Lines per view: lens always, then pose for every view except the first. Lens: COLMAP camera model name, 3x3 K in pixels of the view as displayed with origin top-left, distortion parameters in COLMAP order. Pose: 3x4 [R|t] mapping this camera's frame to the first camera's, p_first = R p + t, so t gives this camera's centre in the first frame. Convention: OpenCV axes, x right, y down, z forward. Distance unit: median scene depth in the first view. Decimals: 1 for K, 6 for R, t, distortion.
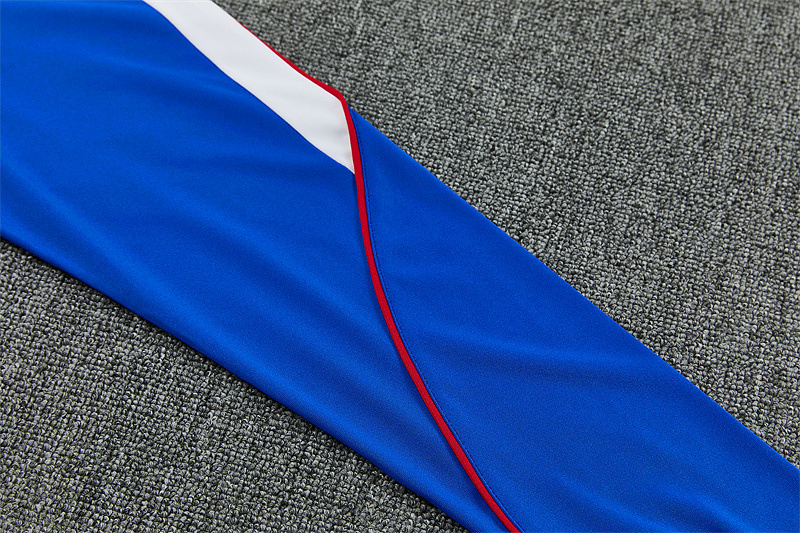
lens RADIAL K [[1624.2, 0, 400.4], [0, 1624.2, 266.3], [0, 0, 1]] dist [0.163487, 0.000000]
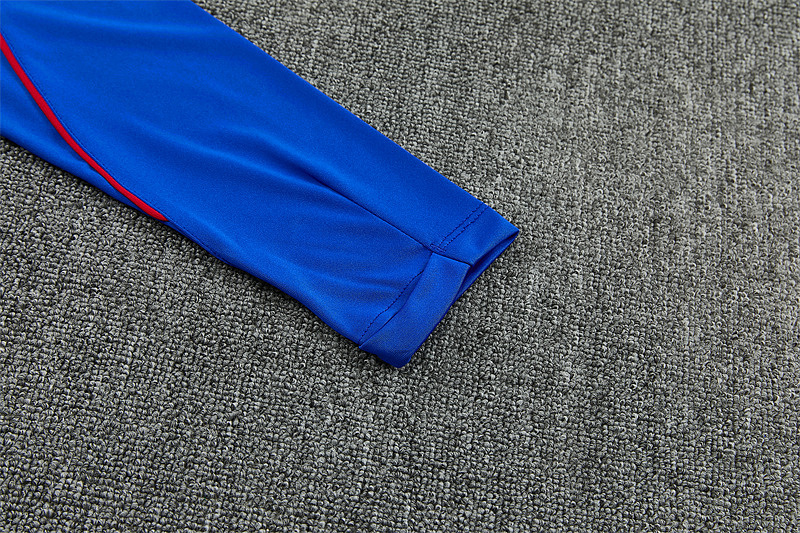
lens RADIAL K [[1624.2, 0, 399.7], [0, 1624.2, 266.5], [0, 0, 1]] dist [0.163487, 0.000000]
pose [[0.990098, -0.042323, 0.133844, 0.118208], [0.041355, 0.999094, 0.010000, 0.215443], [-0.134146, -0.004366, 0.990952, -0.134550]]
